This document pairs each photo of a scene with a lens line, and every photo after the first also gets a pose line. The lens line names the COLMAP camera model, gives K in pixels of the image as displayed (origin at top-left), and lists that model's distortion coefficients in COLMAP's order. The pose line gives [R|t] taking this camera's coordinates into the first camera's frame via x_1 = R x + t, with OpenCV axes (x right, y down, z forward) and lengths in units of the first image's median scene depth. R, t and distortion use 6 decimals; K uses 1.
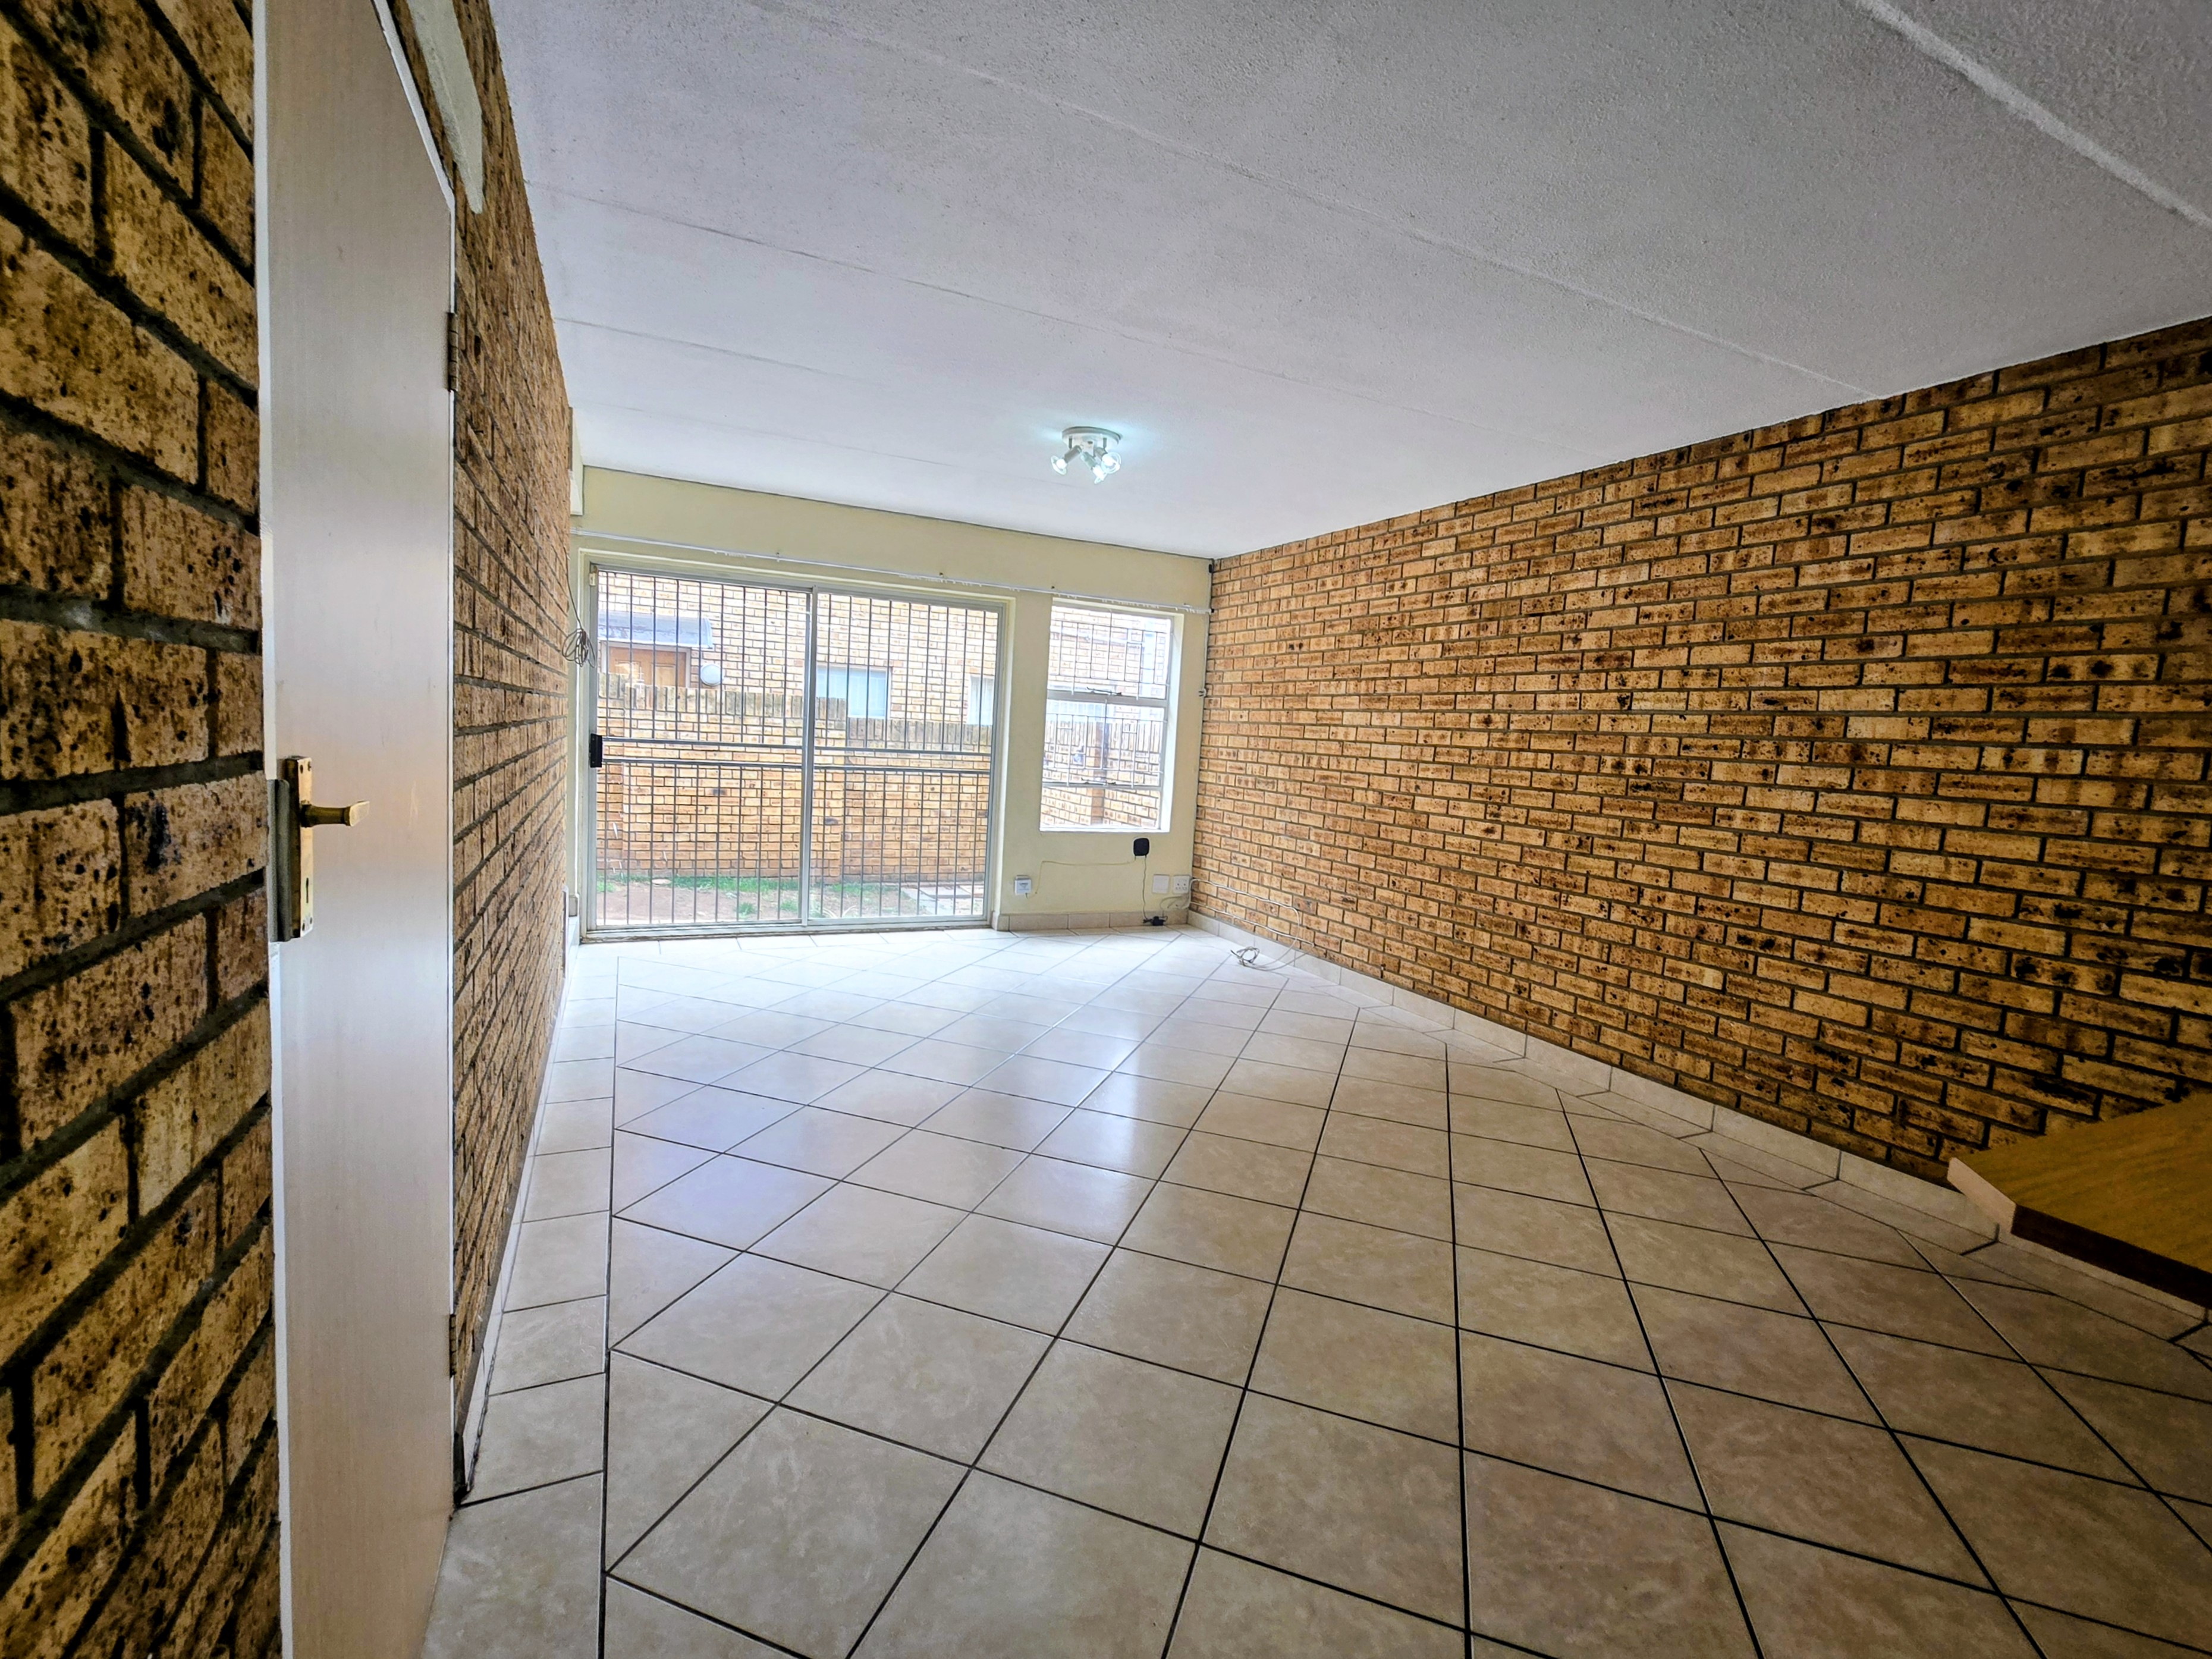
lens RADIAL K [[957.0, 0, 1109.0], [0, 957.0, 815.9], [0, 0, 1]] dist [-0.003593, 0.001212]
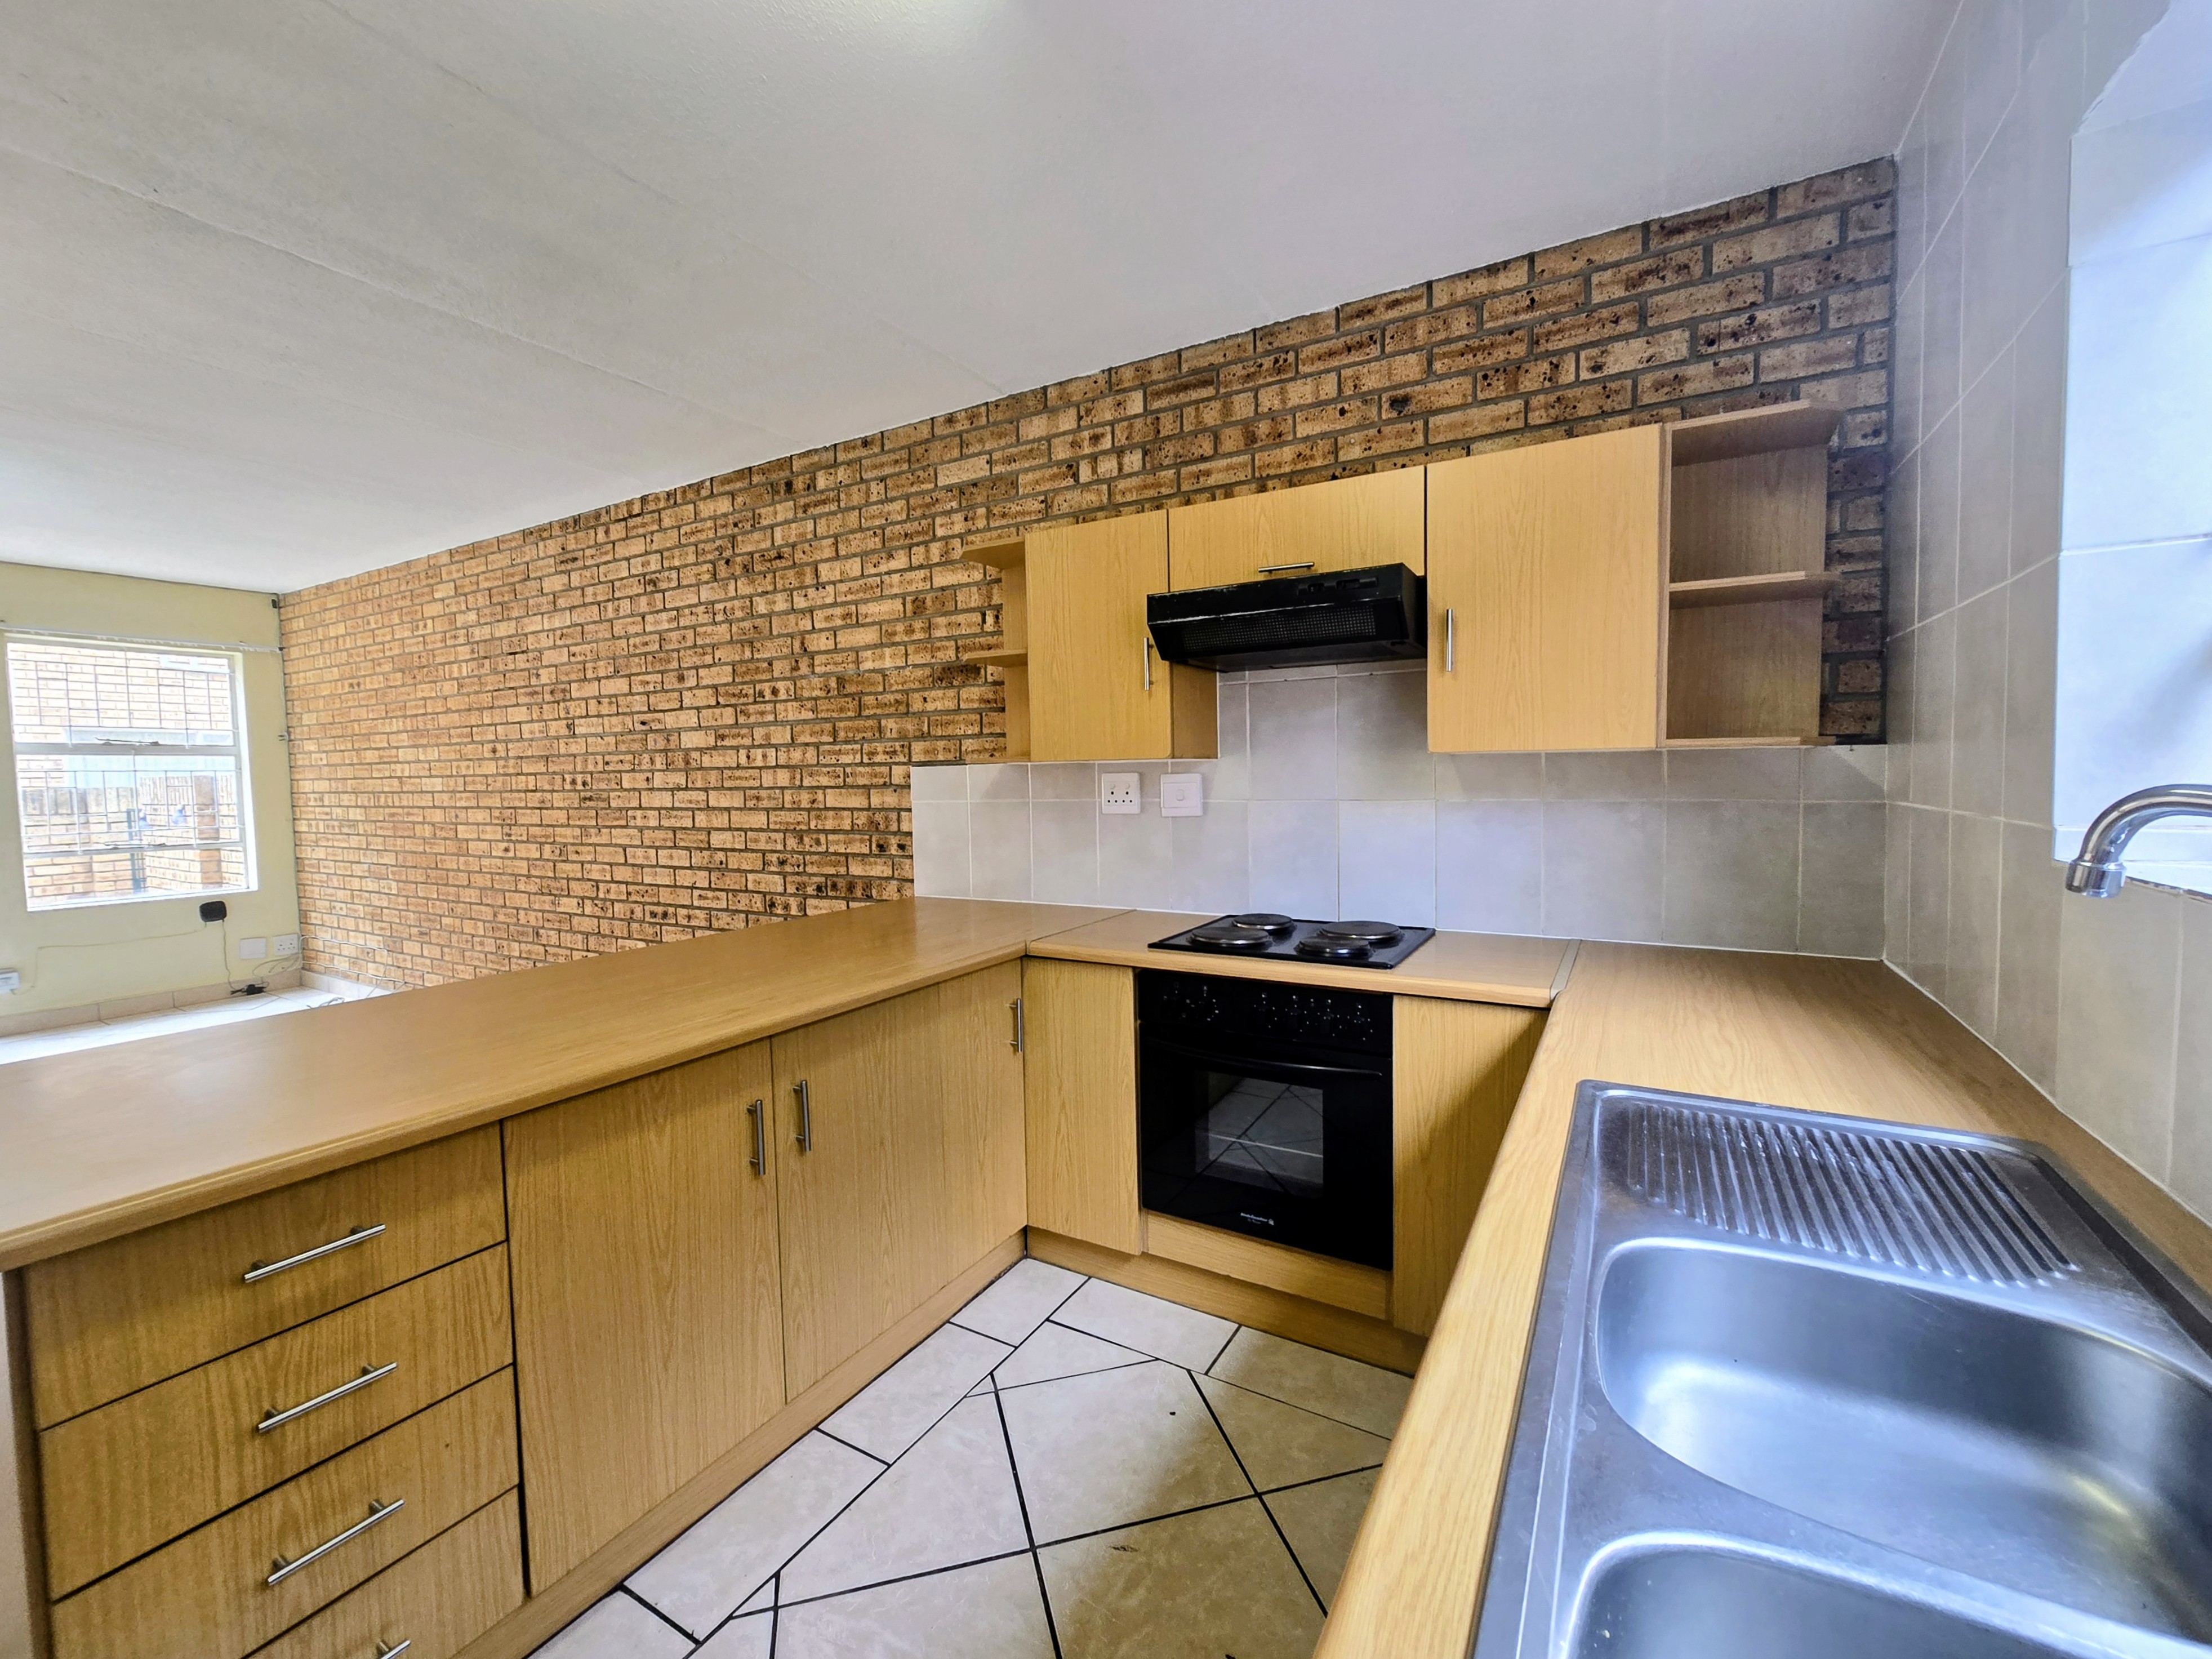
lens RADIAL K [[916.8, 0, 1106.9], [0, 916.8, 823.3], [0, 0, 1]] dist [-0.007713, 0.001755]
pose [[0.836567, -0.103545, 0.537991, 0.538698], [0.113213, 0.993455, 0.015162, 0.061982], [-0.536040, 0.048223, 0.842814, -0.331500]]
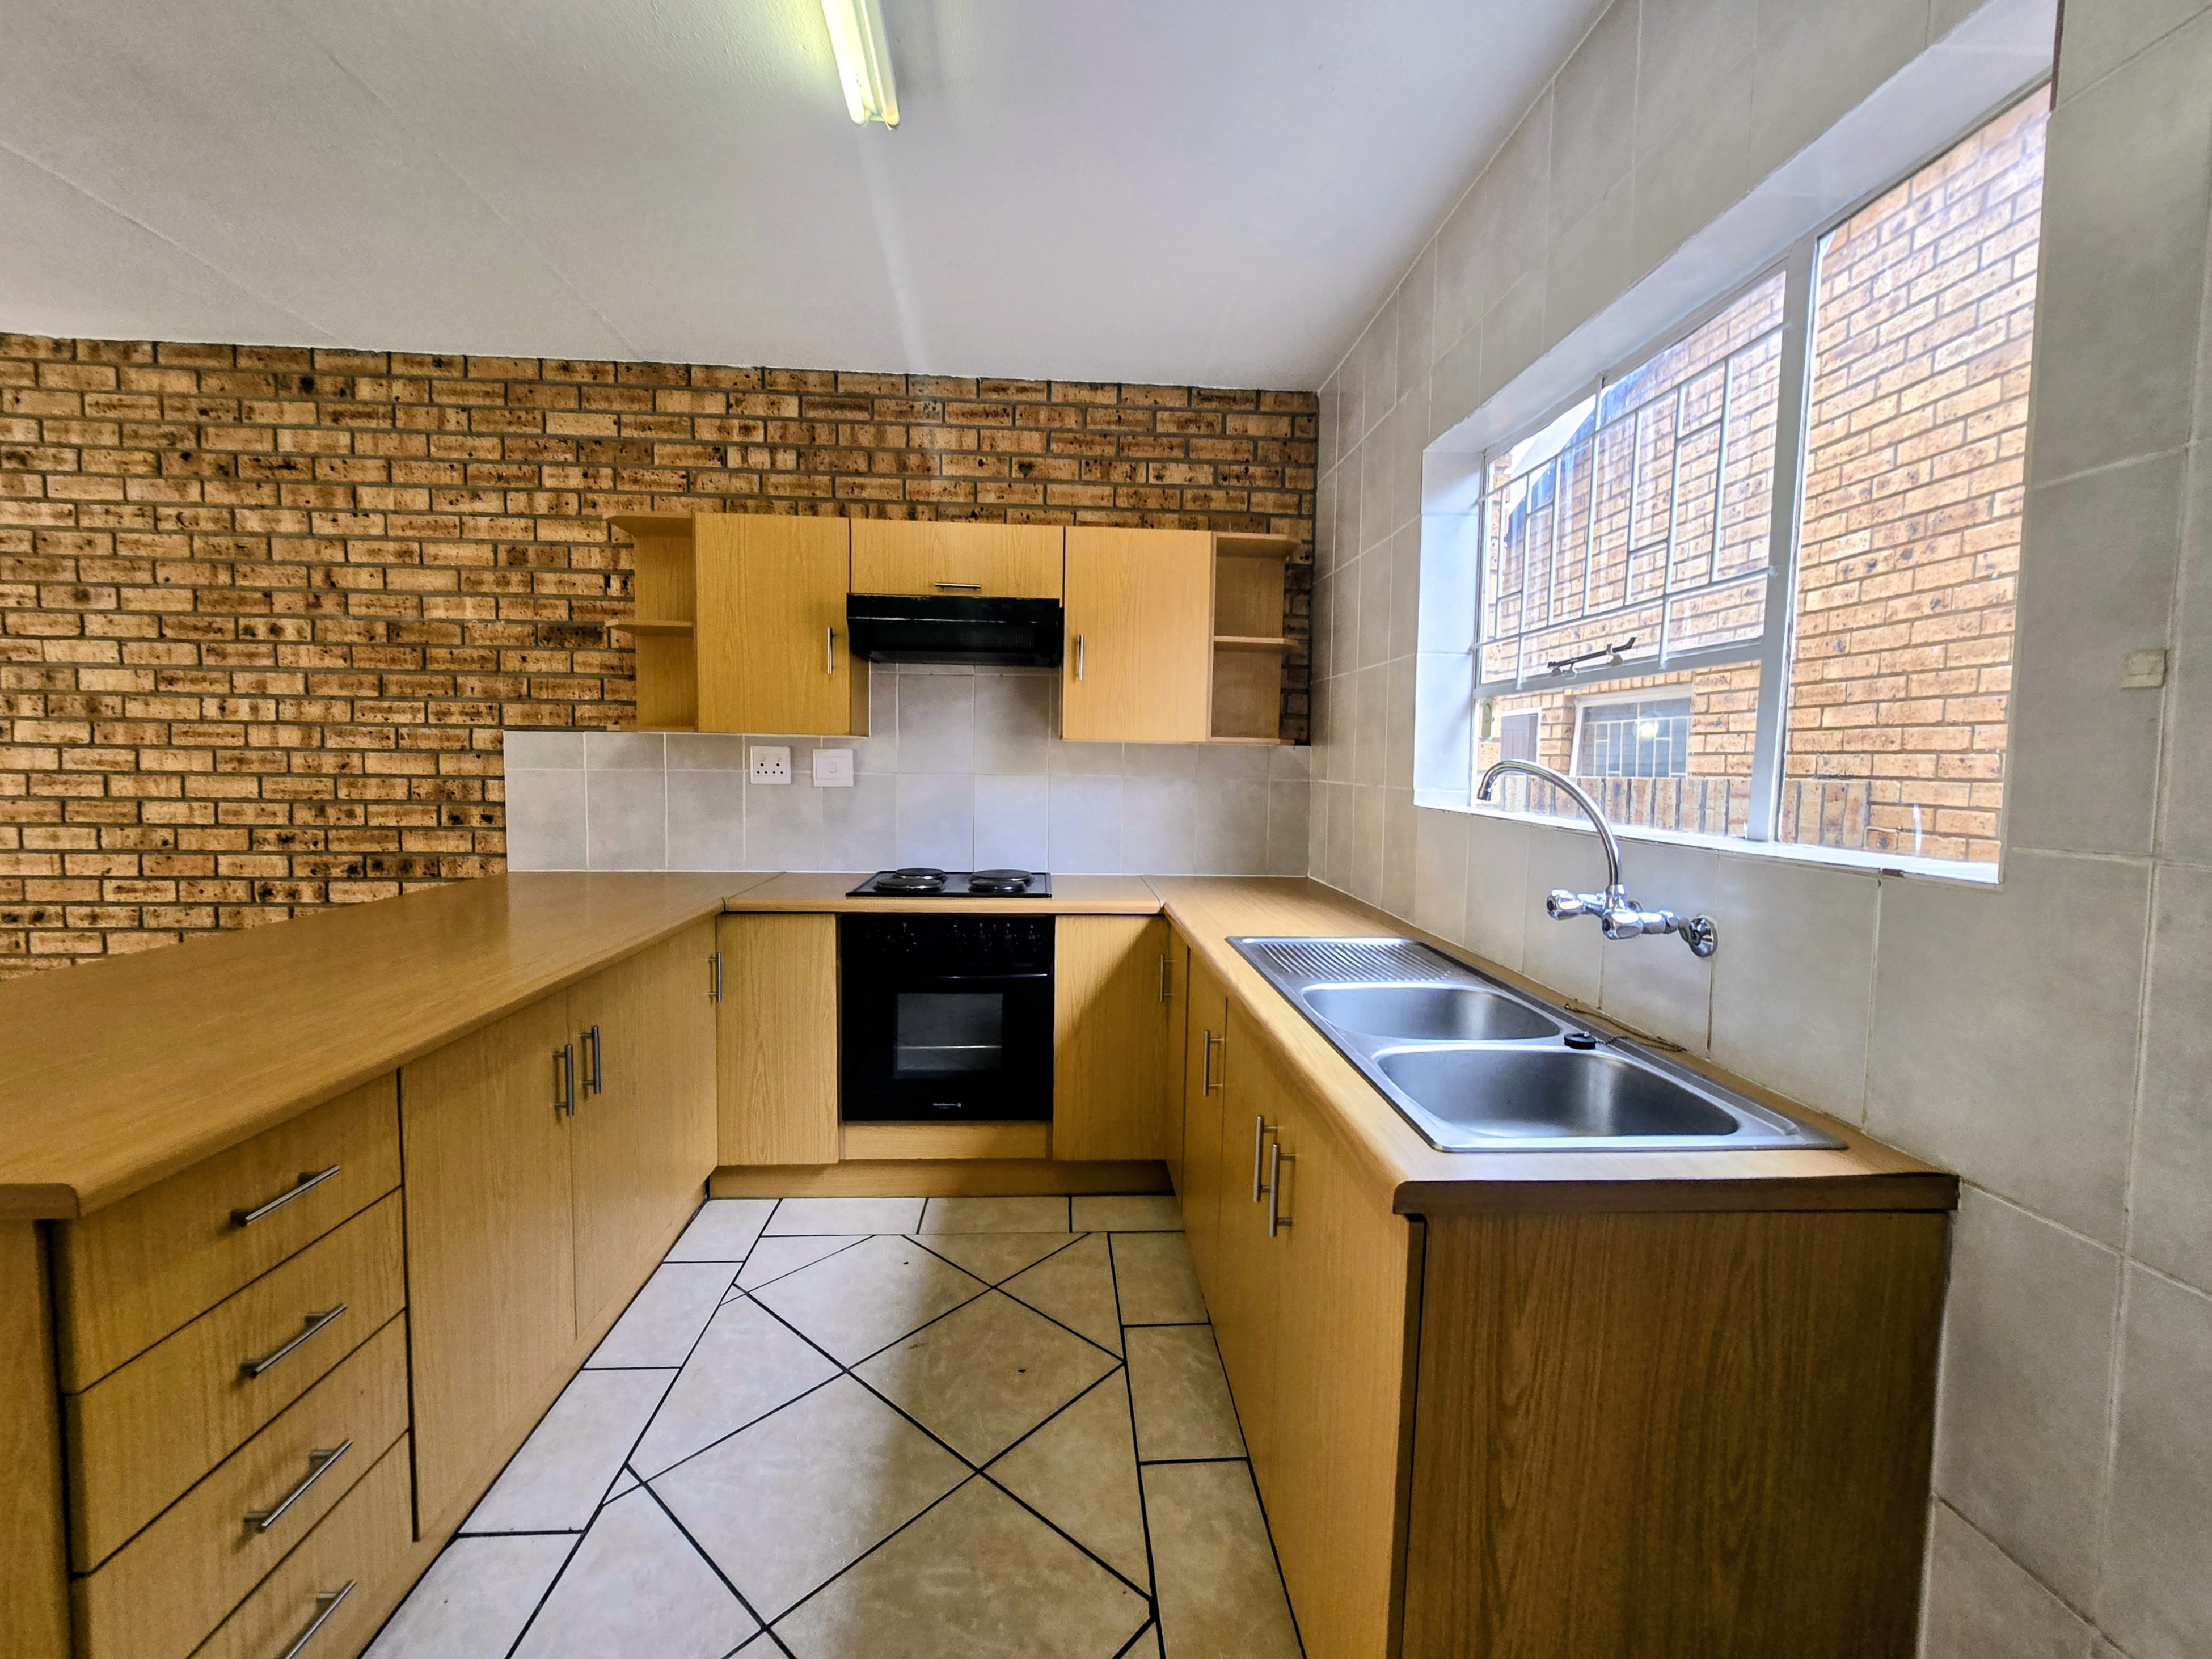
lens RADIAL K [[916.8, 0, 1117.9], [0, 916.8, 819.0], [0, 0, 1]] dist [-0.007713, 0.001755]
pose [[0.383676, -0.111441, 0.916719, 0.296017], [0.084454, 0.992766, 0.085339, 0.053588], [-0.919598, 0.044678, 0.390312, -0.297501]]
